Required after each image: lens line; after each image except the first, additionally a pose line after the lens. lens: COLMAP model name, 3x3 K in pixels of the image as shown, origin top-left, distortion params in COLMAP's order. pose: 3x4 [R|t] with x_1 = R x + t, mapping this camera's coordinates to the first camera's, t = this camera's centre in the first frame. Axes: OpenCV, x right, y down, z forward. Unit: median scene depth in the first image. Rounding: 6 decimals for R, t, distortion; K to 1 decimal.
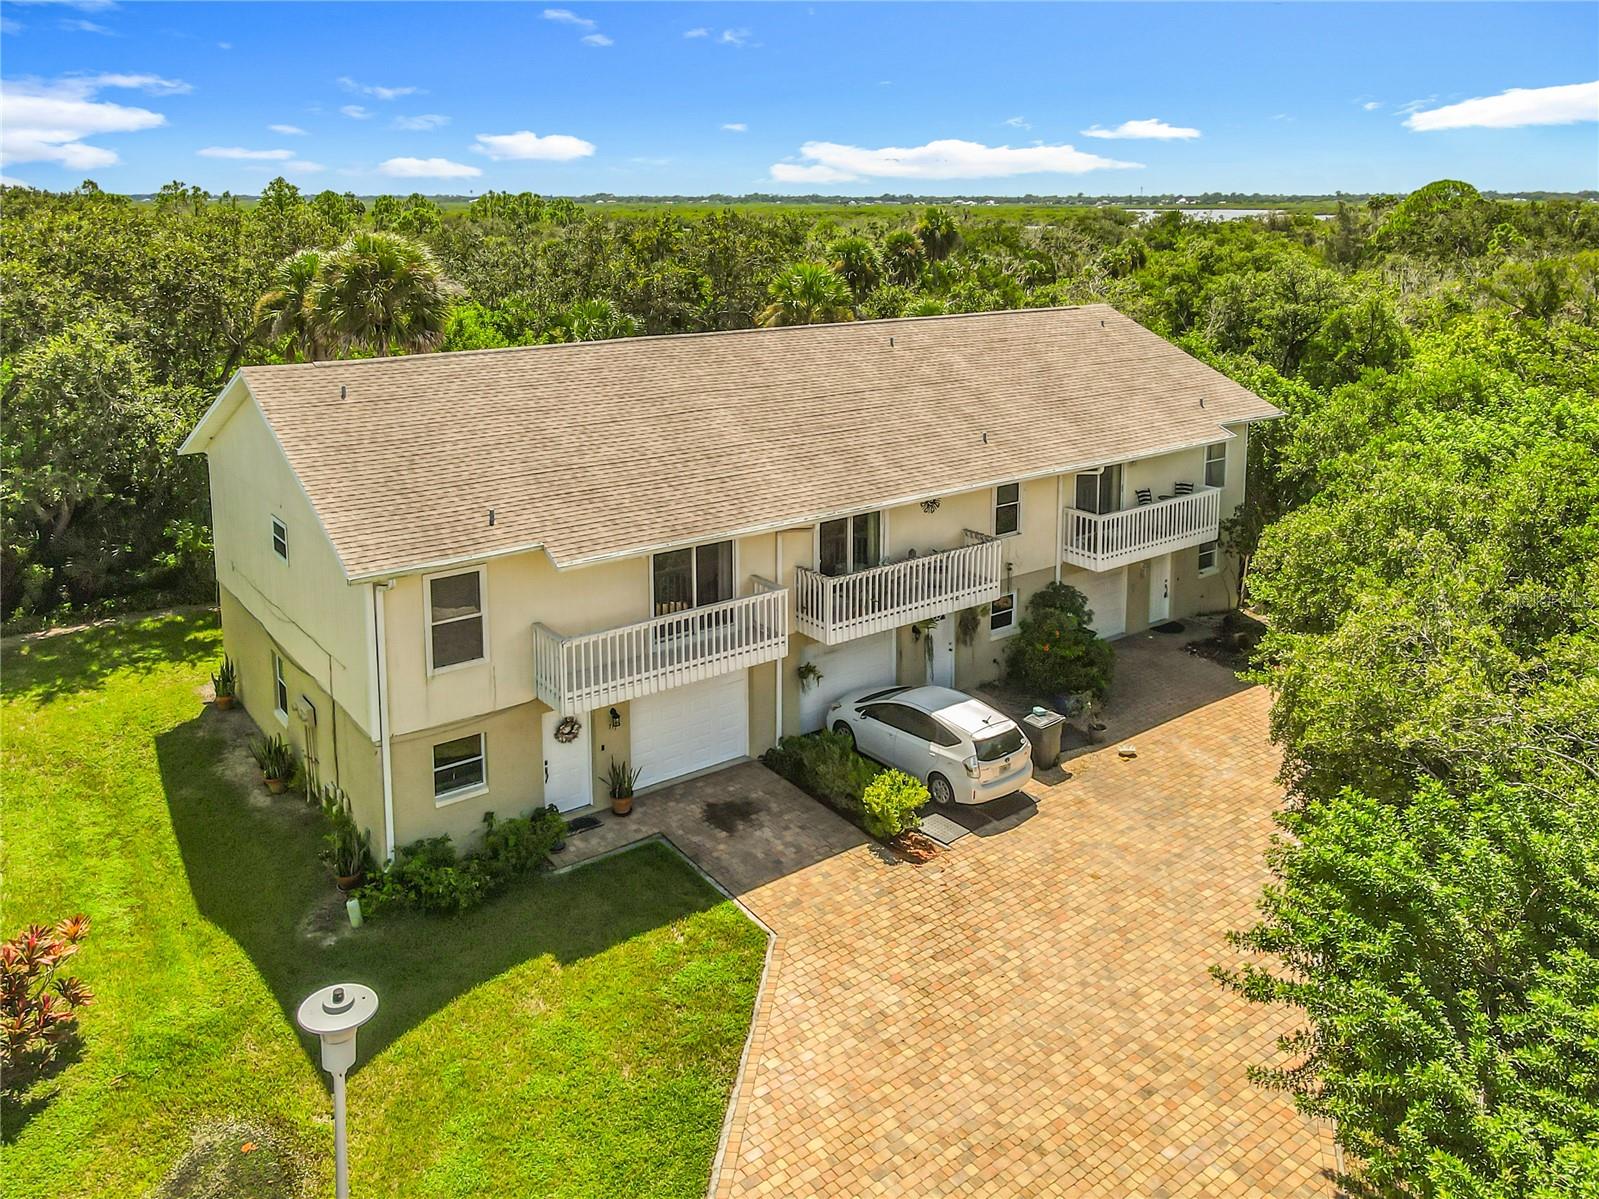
lens RADIAL K [[1283.6, 0, 838.6], [0, 1283.6, 408.8], [0, 0, 1]] dist [-0.016590, 0.038822]
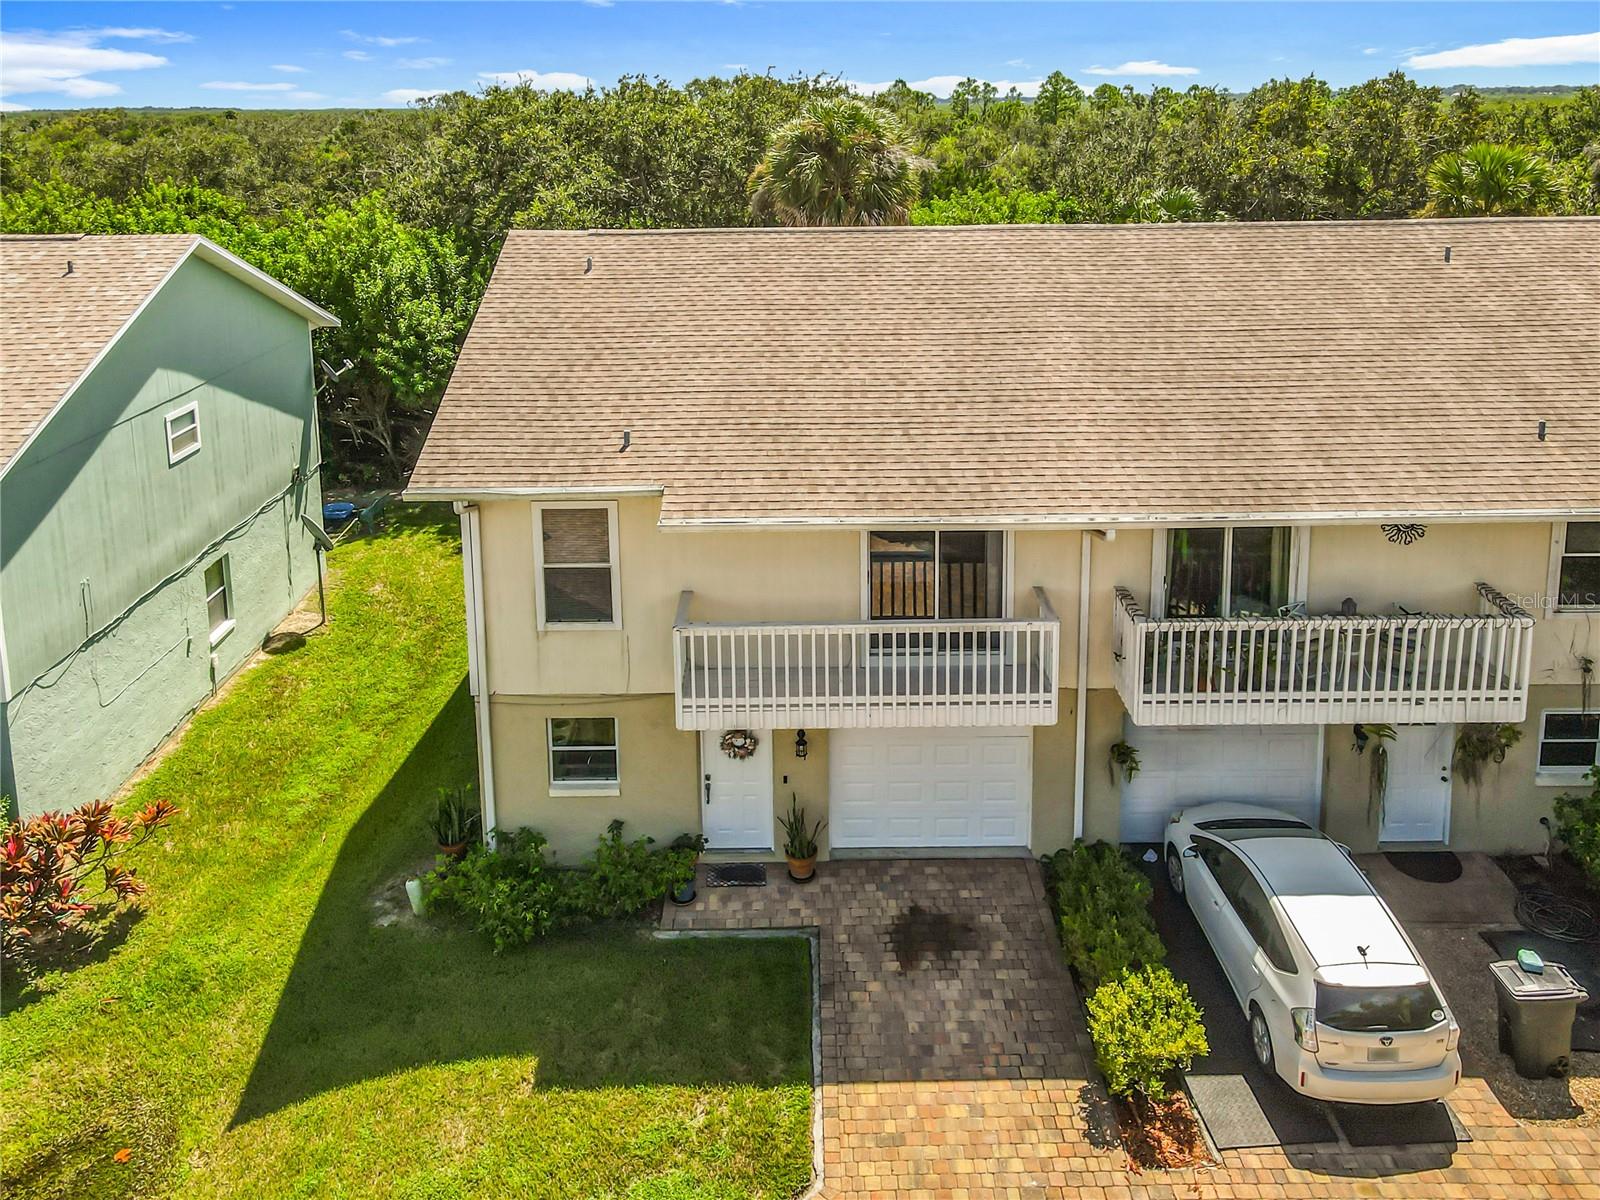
lens RADIAL K [[1276.2, 0, 776.9], [0, 1276.2, 320.4], [0, 0, 1]] dist [0.003131, 0.016226]
pose [[0.781031, 0.093029, -0.617524, 0.235925], [-0.087103, 0.995404, 0.039790, -0.024603], [0.618388, 0.022711, 0.785545, 0.415191]]
